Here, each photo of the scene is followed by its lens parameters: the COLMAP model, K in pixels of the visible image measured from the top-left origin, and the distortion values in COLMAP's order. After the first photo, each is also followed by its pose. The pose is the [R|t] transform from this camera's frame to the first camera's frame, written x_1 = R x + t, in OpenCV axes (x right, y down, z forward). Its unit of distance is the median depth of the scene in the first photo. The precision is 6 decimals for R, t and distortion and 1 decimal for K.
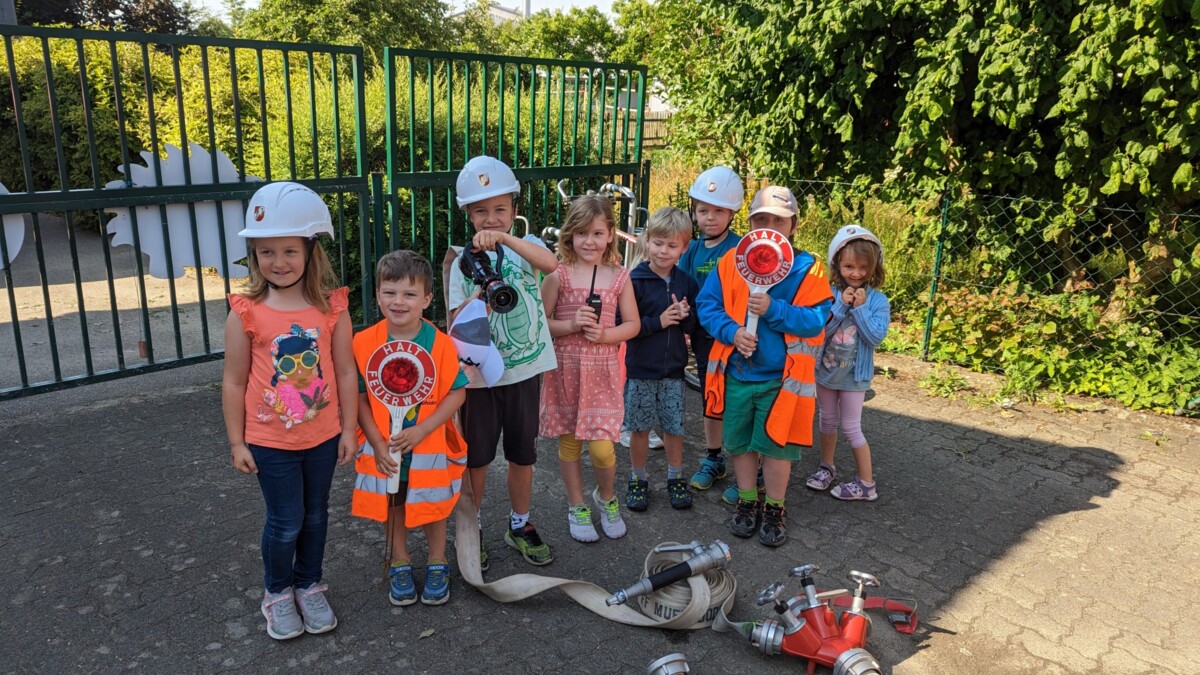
lens RADIAL K [[857.4, 0, 594.6], [0, 857.4, 332.3], [0, 0, 1]] dist [0.056077, -0.056202]
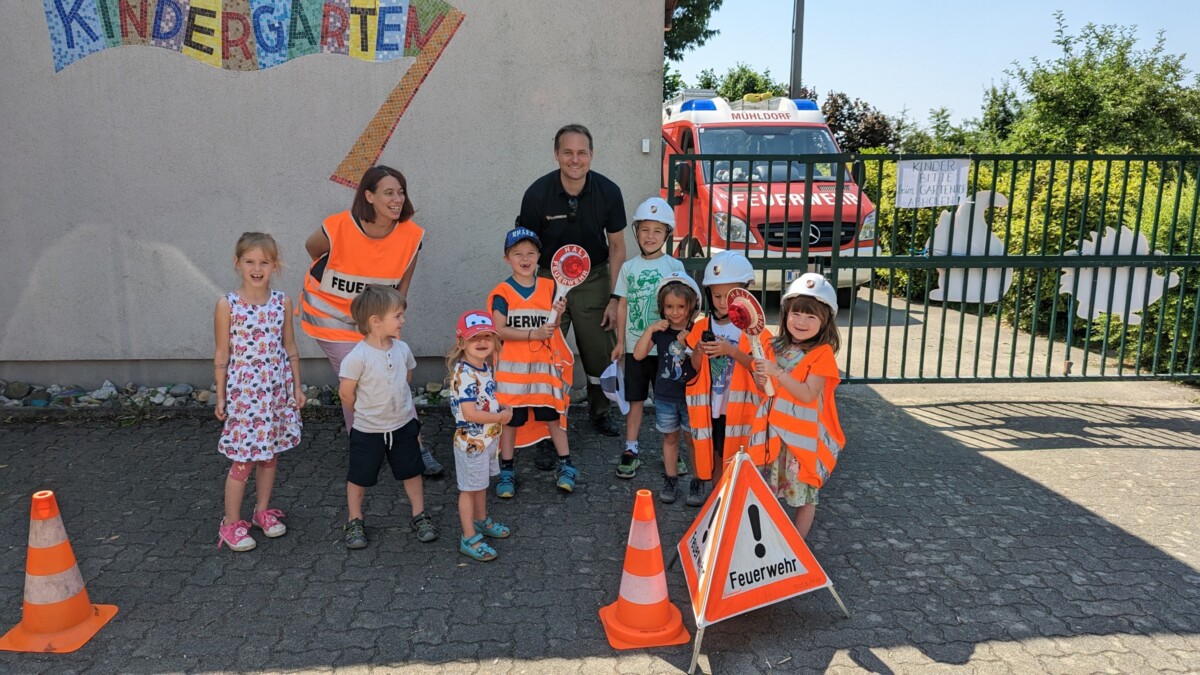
lens RADIAL K [[857.4, 0, 589.0], [0, 857.4, 335.0], [0, 0, 1]] dist [0.056077, -0.056202]
pose [[0.764005, 0.090779, -0.638792, -0.188556], [-0.161291, 0.985490, -0.052858, 0.162432], [0.624725, 0.143415, 0.767562, -0.578725]]
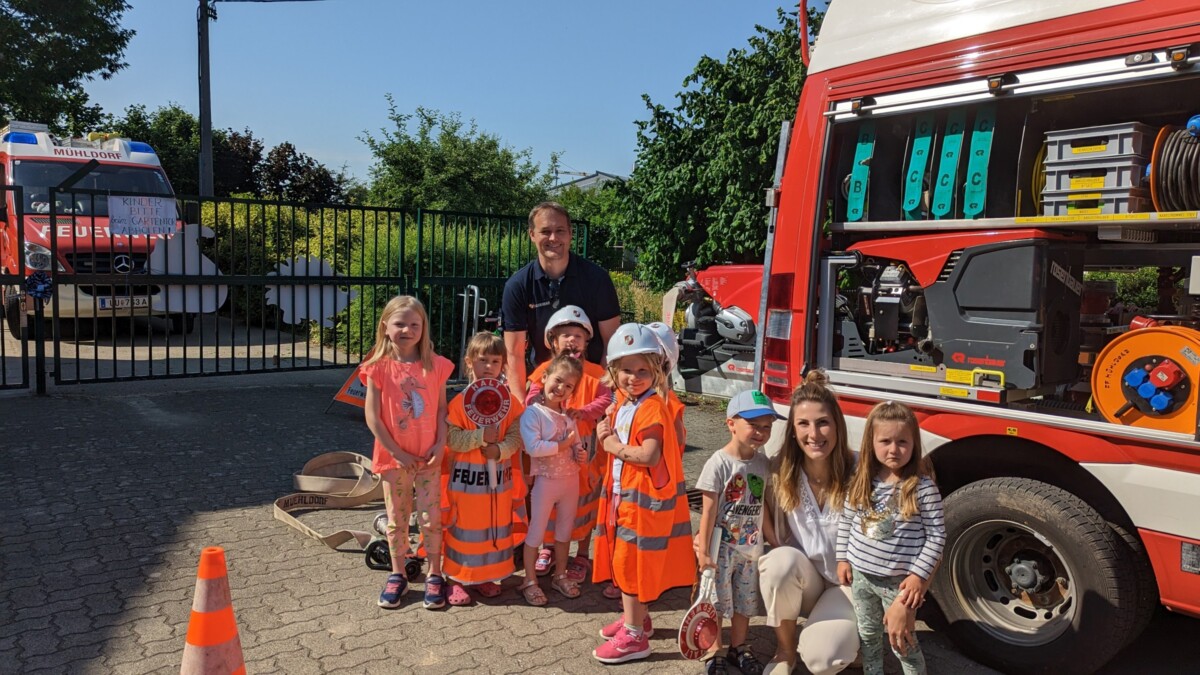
lens RADIAL K [[857.4, 0, 612.8], [0, 857.4, 330.9], [0, 0, 1]] dist [0.056077, -0.056202]
pose [[0.992768, 0.024153, -0.117590, 0.406021], [-0.044800, 0.983325, -0.176253, 0.239754], [0.111372, 0.180247, 0.977296, -0.728232]]
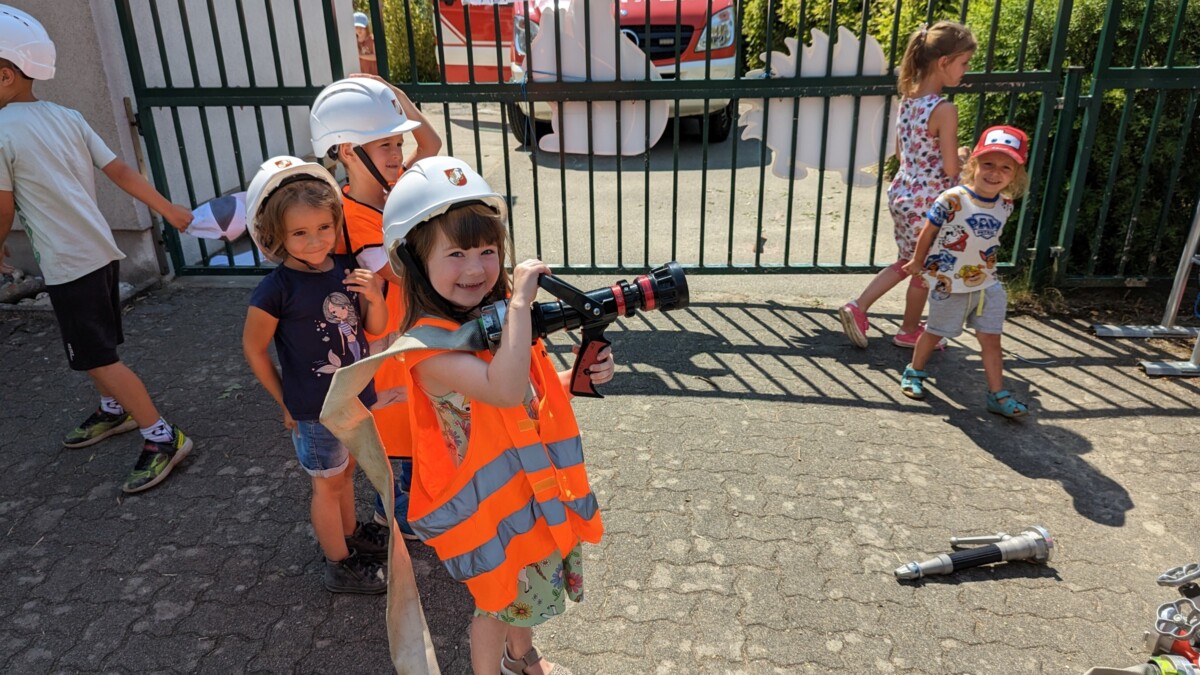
lens RADIAL K [[857.4, 0, 588.7], [0, 857.4, 337.5], [0, 0, 1]] dist [0.056077, -0.056202]
pose [[0.659659, 0.245602, -0.710302, 0.063485], [-0.165195, 0.969367, 0.181763, -0.027432], [0.733185, -0.002563, 0.680024, 0.192402]]
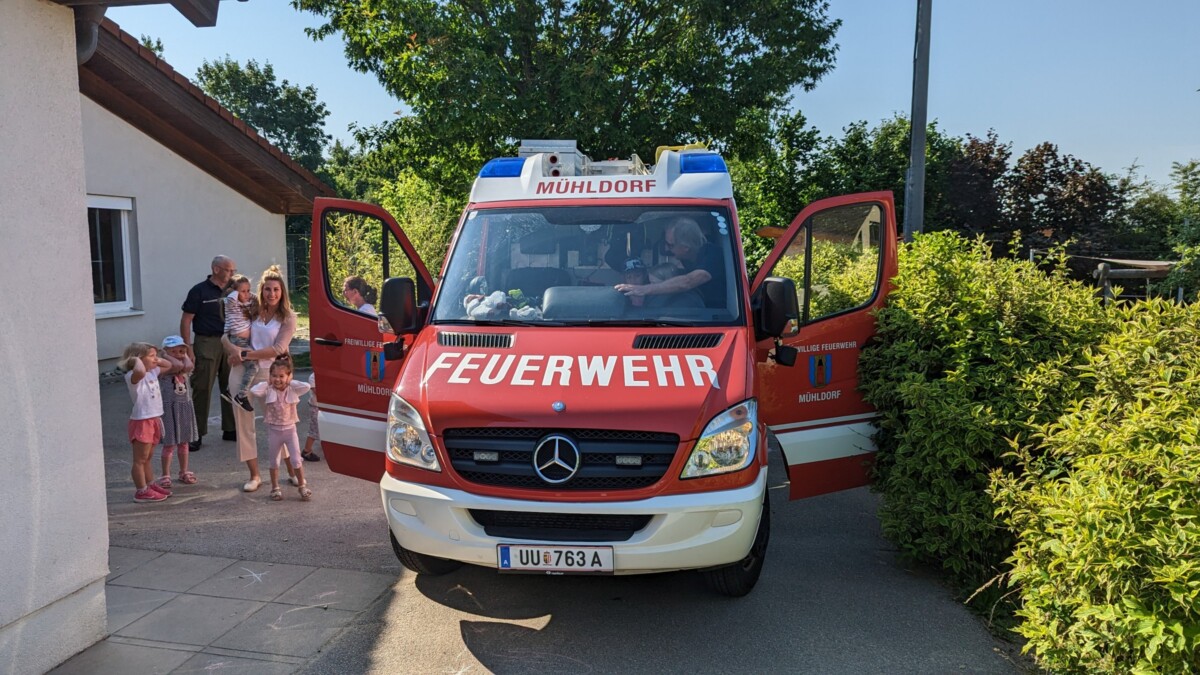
lens RADIAL K [[857.4, 0, 570.5], [0, 857.4, 344.7], [0, 0, 1]] dist [0.056077, -0.056202]
pose [[0.561489, 0.068016, -0.824684, -0.397468], [-0.212892, 0.974942, -0.064540, -0.329183], [0.799629, 0.211808, 0.561899, 0.789460]]
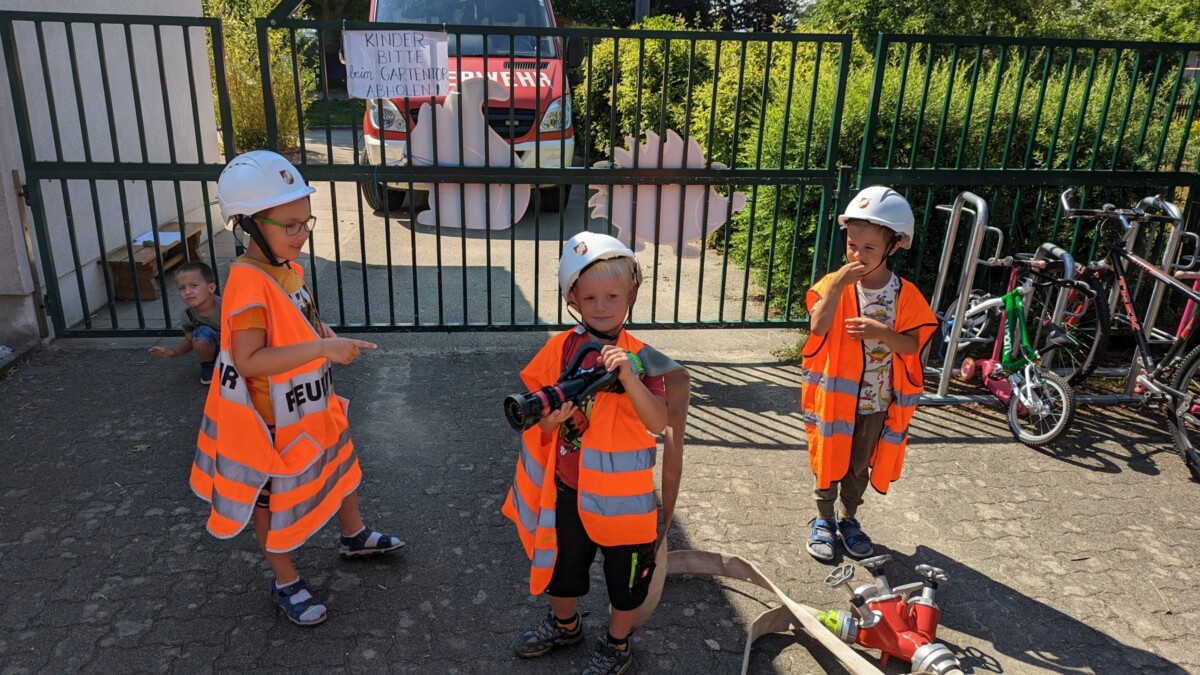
lens RADIAL K [[857.4, 0, 575.0], [0, 857.4, 336.6], [0, 0, 1]] dist [0.056077, -0.056202]
pose [[0.783973, 0.187242, -0.591885, 0.119723], [-0.171300, 0.981661, 0.083655, -0.031267], [0.596694, 0.035806, 0.801670, 0.066296]]
